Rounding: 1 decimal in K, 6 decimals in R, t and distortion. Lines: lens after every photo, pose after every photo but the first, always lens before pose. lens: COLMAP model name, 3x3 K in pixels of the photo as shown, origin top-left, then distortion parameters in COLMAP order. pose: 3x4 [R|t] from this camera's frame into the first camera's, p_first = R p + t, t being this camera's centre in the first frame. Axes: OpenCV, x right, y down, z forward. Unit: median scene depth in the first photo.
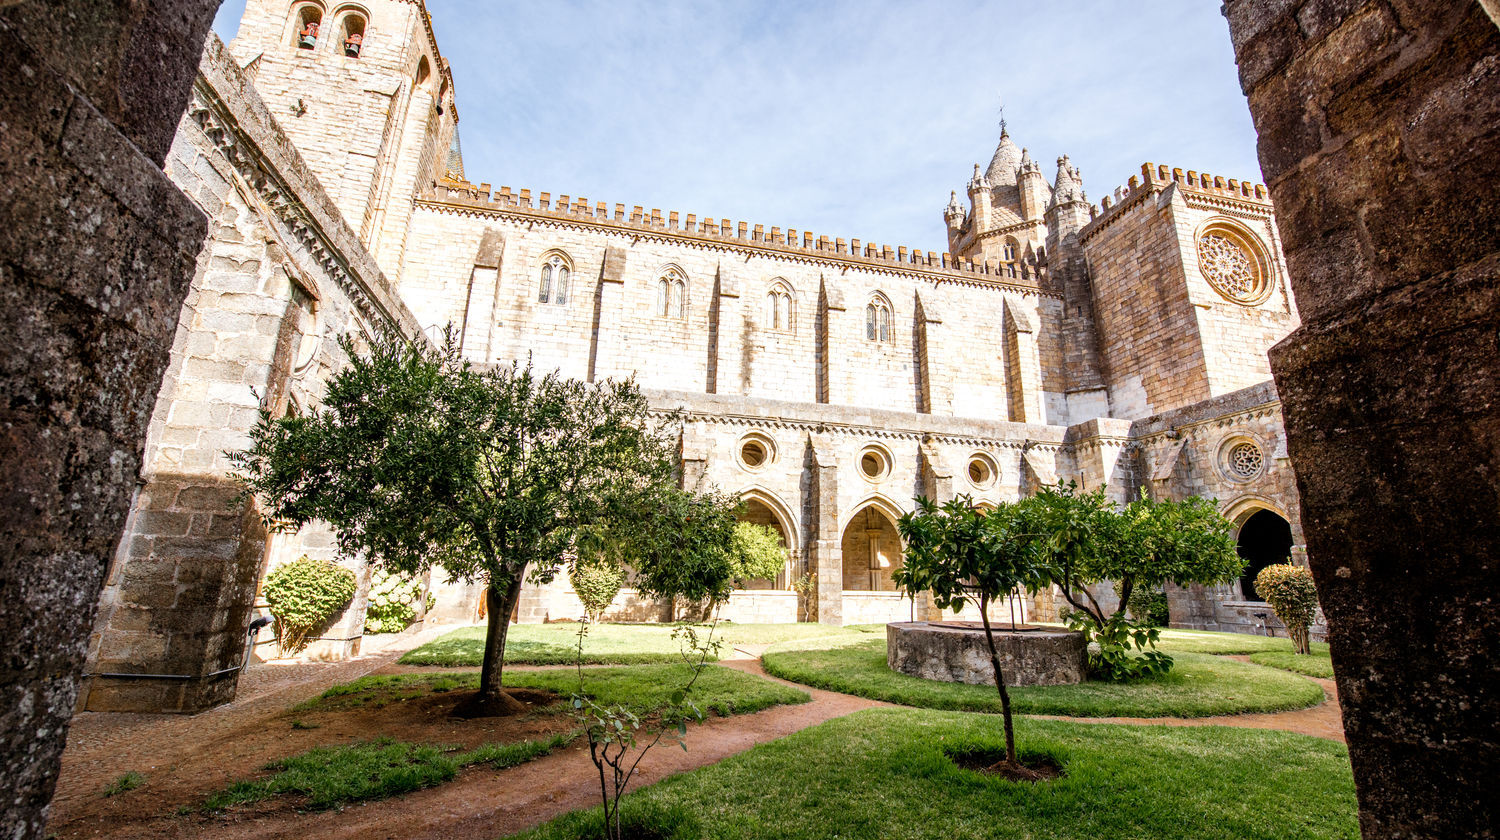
lens RADIAL K [[612.5, 0, 745.2], [0, 612.5, 422.7], [0, 0, 1]] dist [-0.014717, -0.001213]
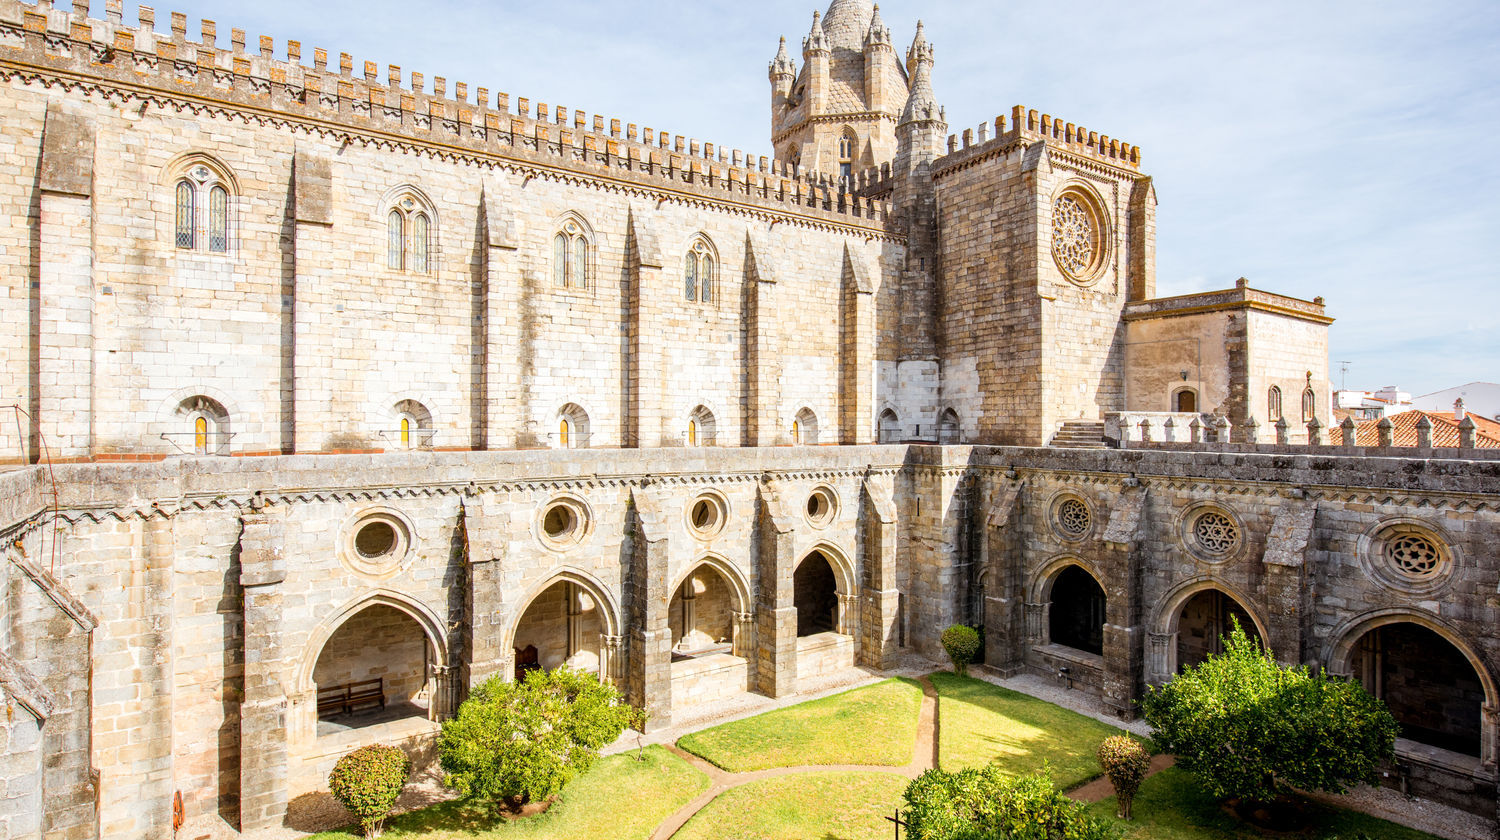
lens RADIAL K [[768.5, 0, 752.1], [0, 768.5, 420.1], [0, 0, 1]] dist [-0.005069, -0.001820]
pose [[0.930767, -0.022037, 0.364949, -0.084259], [-0.072761, 0.967051, 0.243964, -0.248768], [-0.358301, -0.253628, 0.898495, 0.067598]]
